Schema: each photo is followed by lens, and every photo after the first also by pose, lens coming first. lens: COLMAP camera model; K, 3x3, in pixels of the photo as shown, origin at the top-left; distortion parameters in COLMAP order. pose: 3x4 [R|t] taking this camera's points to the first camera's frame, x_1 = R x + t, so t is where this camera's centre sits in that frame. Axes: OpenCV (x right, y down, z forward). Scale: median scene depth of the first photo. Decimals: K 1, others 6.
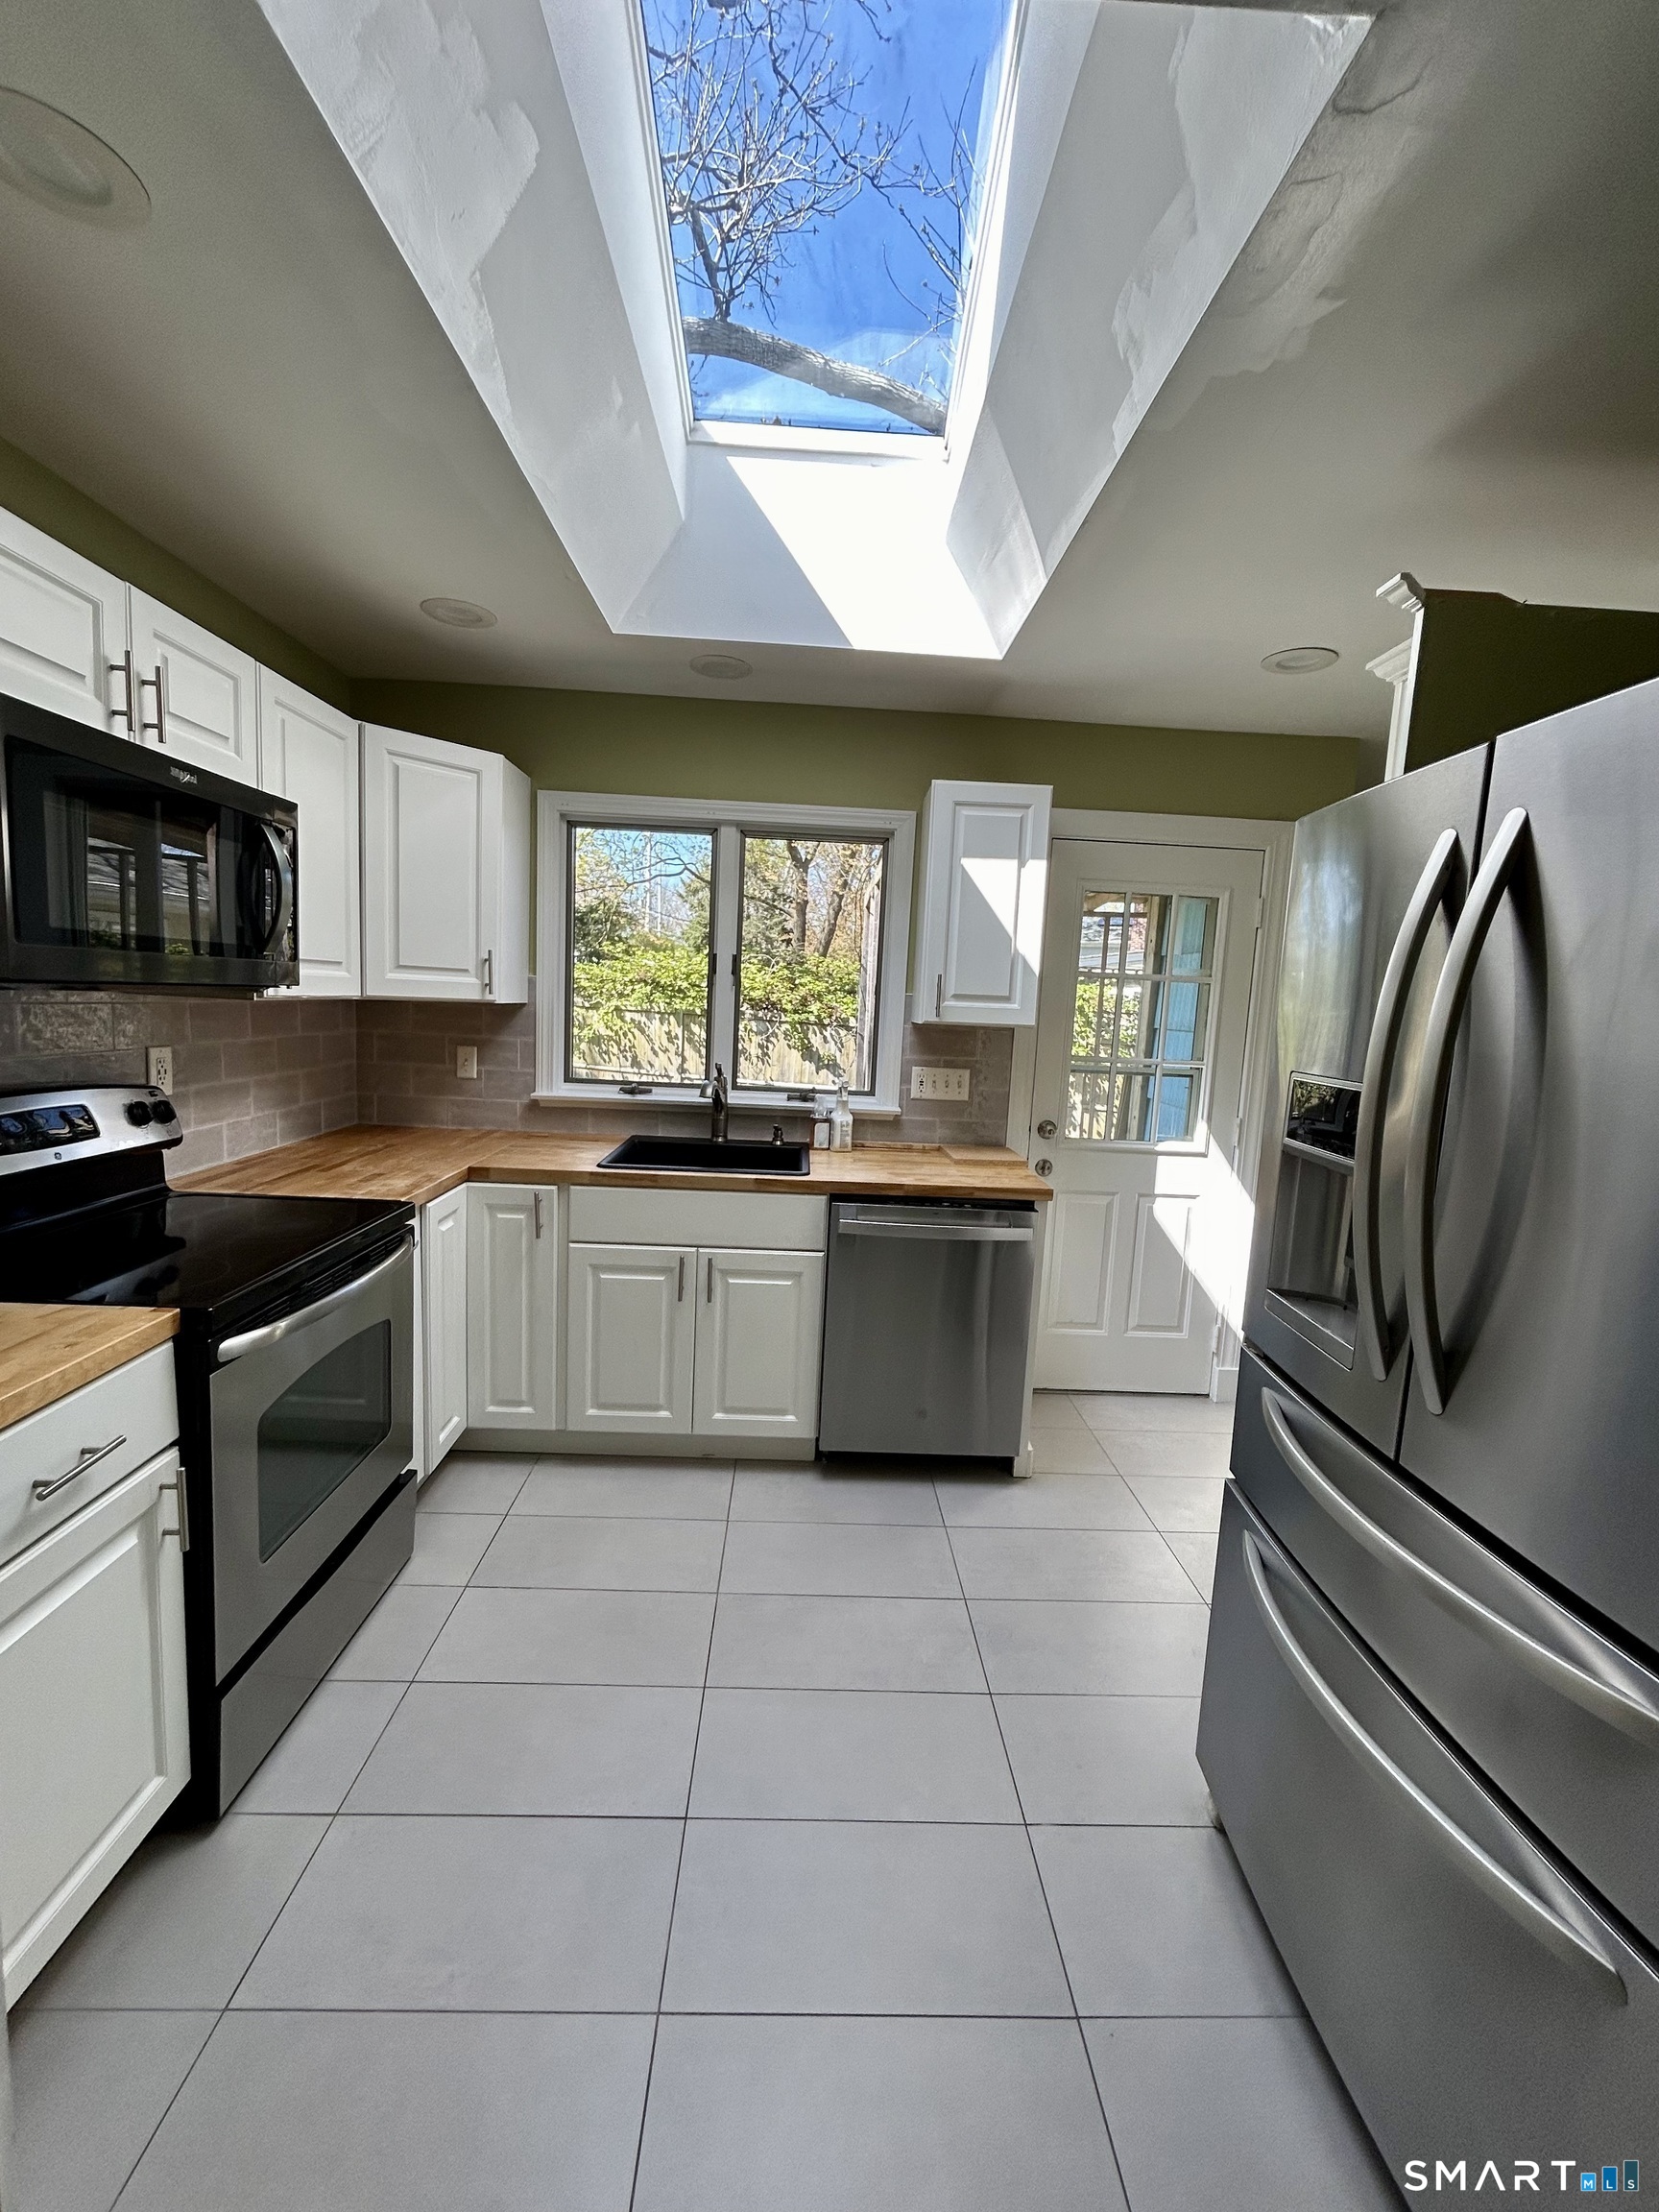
lens RADIAL K [[894.2, 0, 829.5], [0, 894.2, 1106.0], [0, 0, 1]] dist [0.000435, 0.000029]
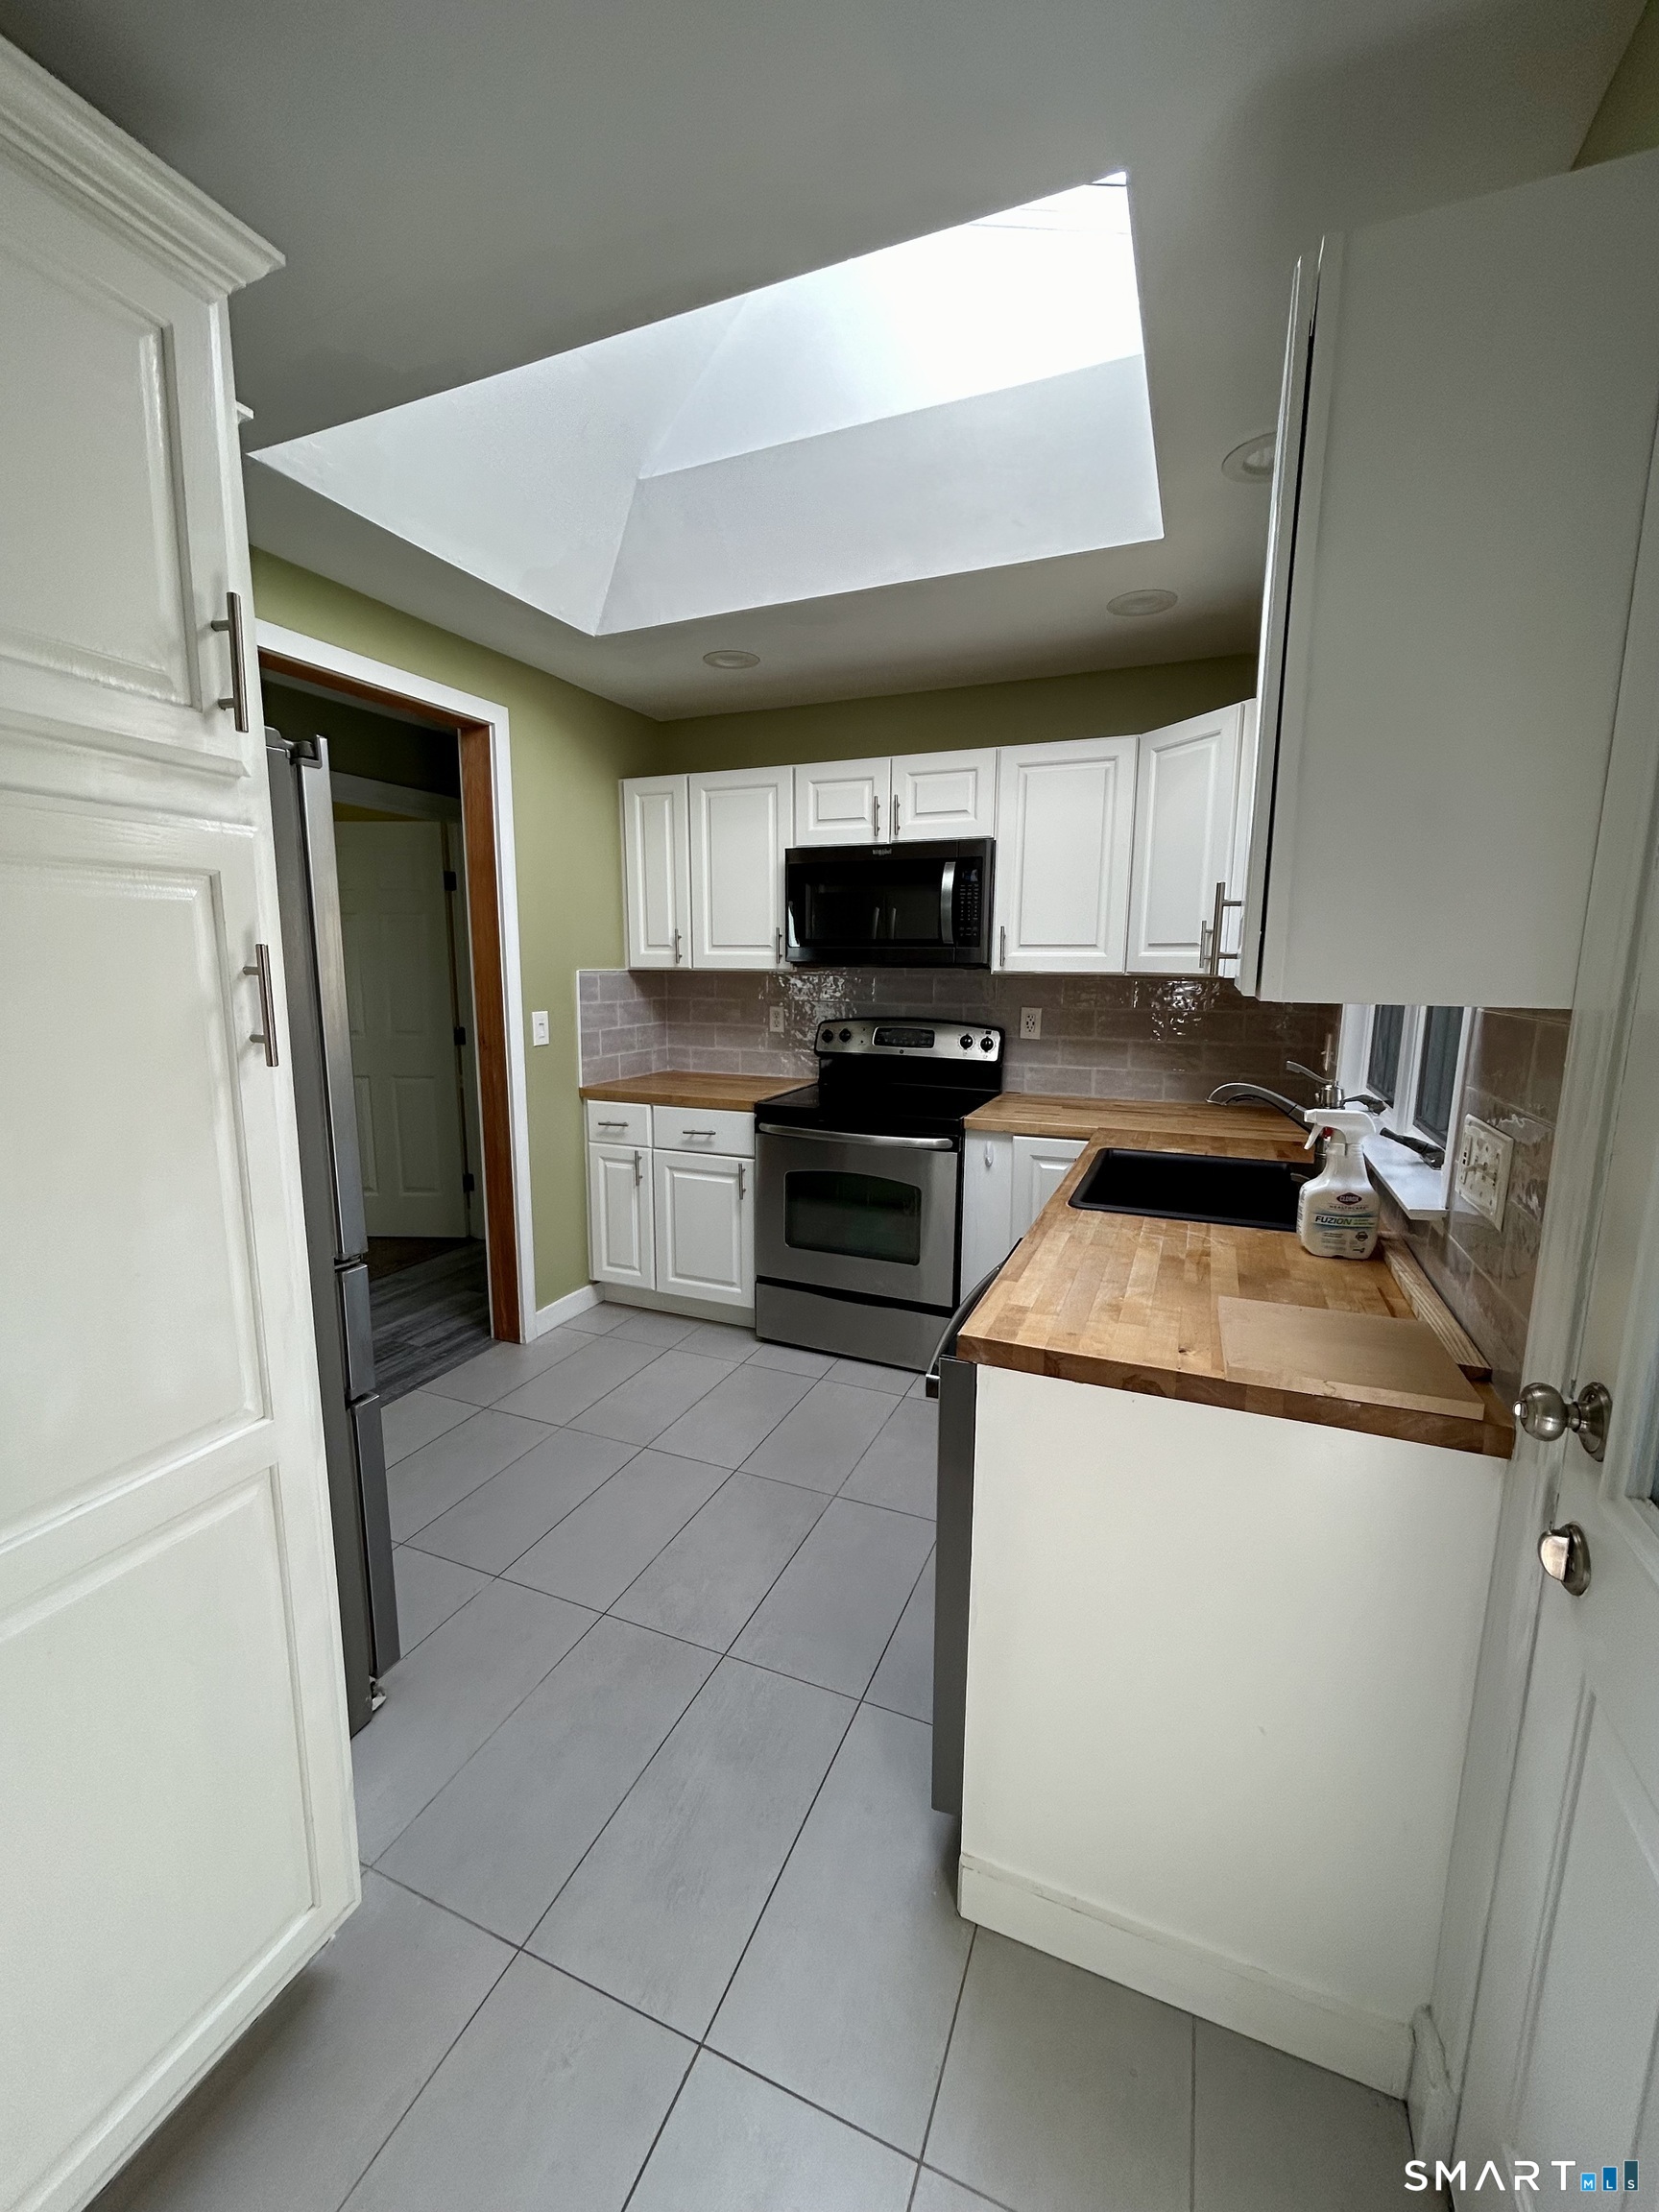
lens RADIAL K [[894.2, 0, 829.5], [0, 894.2, 1106.0], [0, 0, 1]] dist [0.000435, 0.000029]
pose [[-0.413466, 0.099544, -0.905062, 0.207197], [-0.131466, 0.977063, 0.167522, -0.028418], [0.900979, 0.188250, -0.390896, 0.331995]]
